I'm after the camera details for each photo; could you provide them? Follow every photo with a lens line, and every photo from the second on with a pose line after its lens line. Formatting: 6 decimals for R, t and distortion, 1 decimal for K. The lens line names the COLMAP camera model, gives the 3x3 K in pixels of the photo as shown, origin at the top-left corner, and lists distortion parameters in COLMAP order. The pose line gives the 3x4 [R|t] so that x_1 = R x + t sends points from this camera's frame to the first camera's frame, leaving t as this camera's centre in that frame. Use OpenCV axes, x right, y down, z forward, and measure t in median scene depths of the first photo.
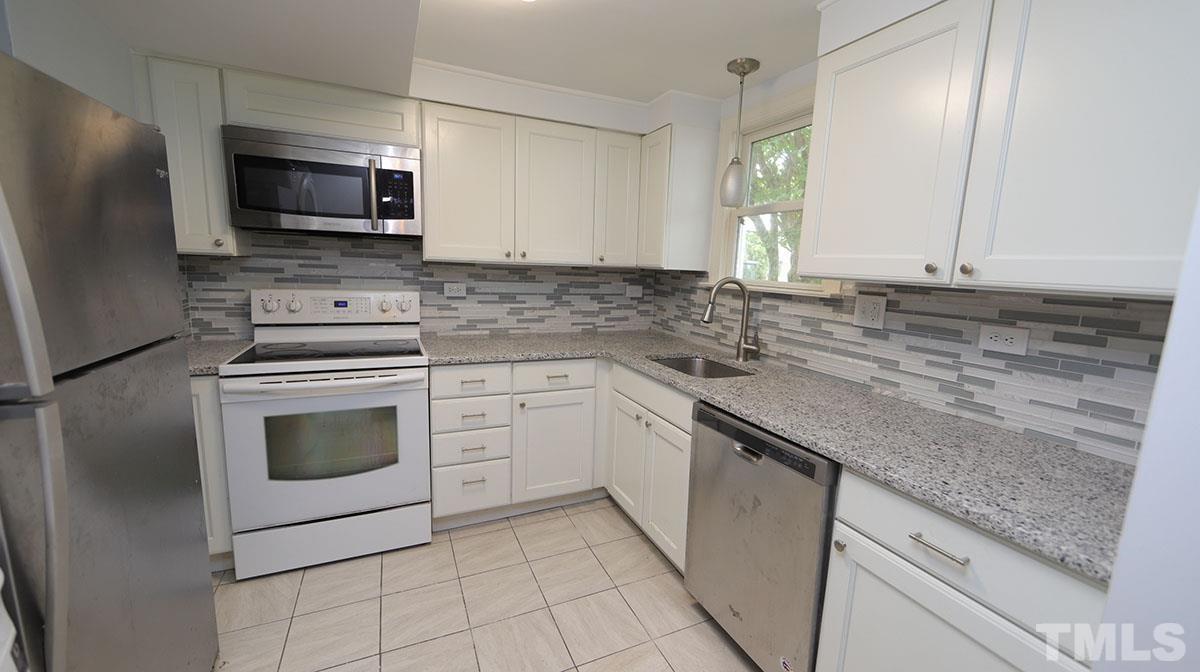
lens RADIAL K [[469.9, 0, 601.7], [0, 469.9, 338.3], [0, 0, 1]] dist [0.002872, 0.000626]
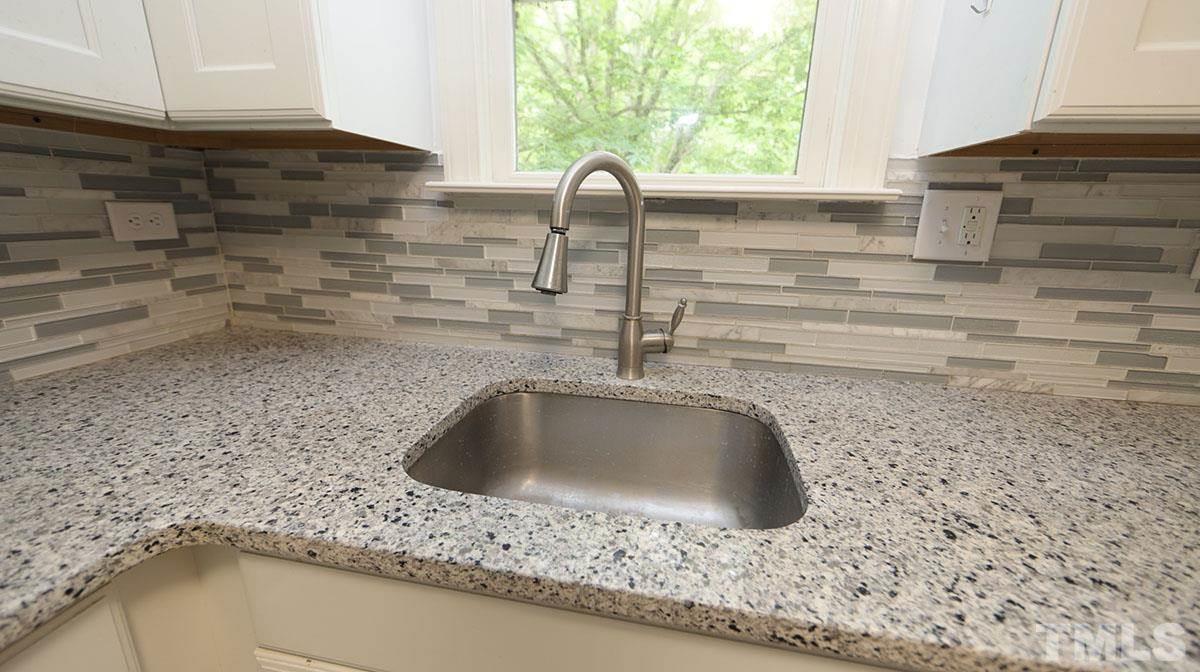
lens RADIAL K [[469.9, 0, 594.5], [0, 469.9, 337.0], [0, 0, 1]] dist [0.002872, 0.000626]
pose [[0.577876, -0.240026, 0.780030, -0.029647], [0.125771, 0.970547, 0.205475, -0.074431], [-0.806375, -0.020634, 0.591045, 0.818646]]
